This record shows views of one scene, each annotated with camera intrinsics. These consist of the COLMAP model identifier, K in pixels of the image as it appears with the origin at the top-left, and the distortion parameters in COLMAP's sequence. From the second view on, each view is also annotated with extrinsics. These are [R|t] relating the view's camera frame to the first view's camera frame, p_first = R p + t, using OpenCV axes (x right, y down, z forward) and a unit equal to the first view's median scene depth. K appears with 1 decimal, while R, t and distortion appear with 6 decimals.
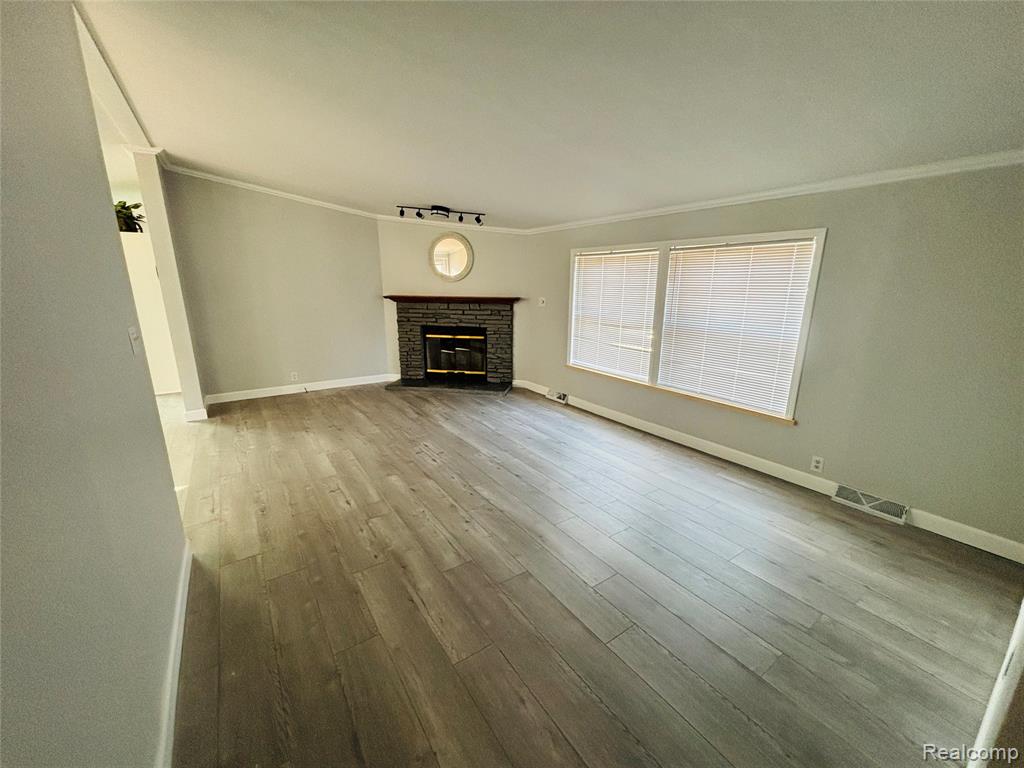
lens RADIAL K [[412.1, 0, 512.0], [0, 412.1, 384.0], [0, 0, 1]] dist [-0.003656, -0.000186]
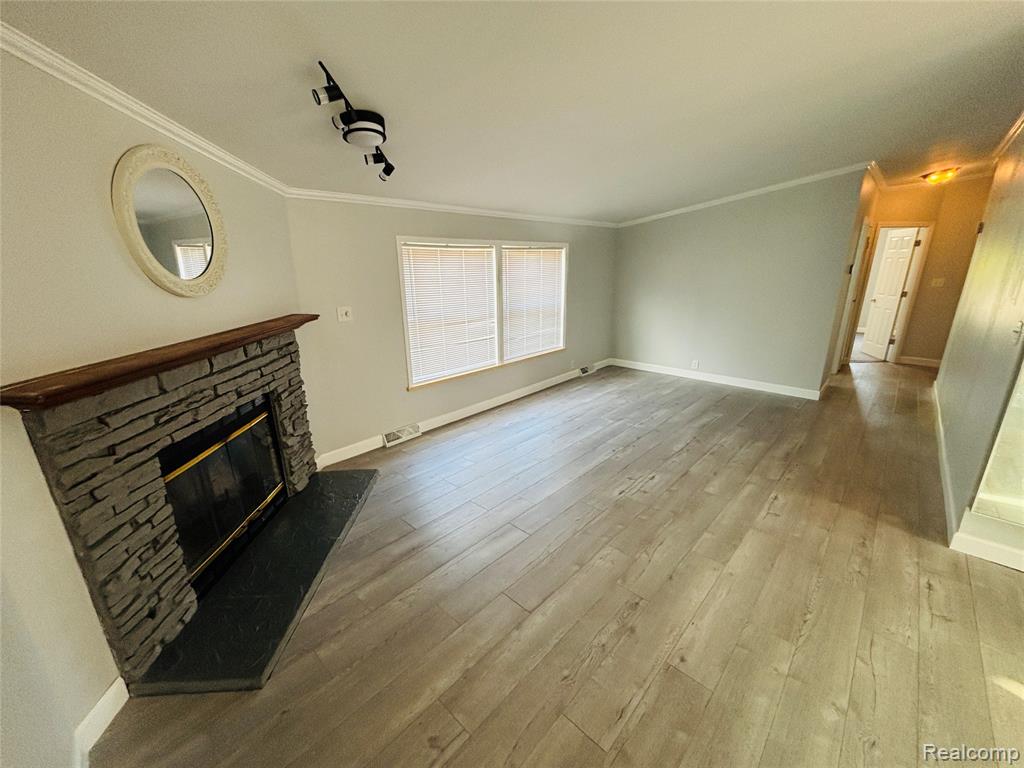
lens RADIAL K [[412.1, 0, 512.0], [0, 412.1, 384.0], [0, 0, 1]] dist [-0.003656, -0.000186]
pose [[-0.215293, -0.283238, 0.934572, -0.726002], [0.240005, 0.912315, 0.331781, -0.304636], [-0.946597, 0.295732, -0.128437, 1.064634]]
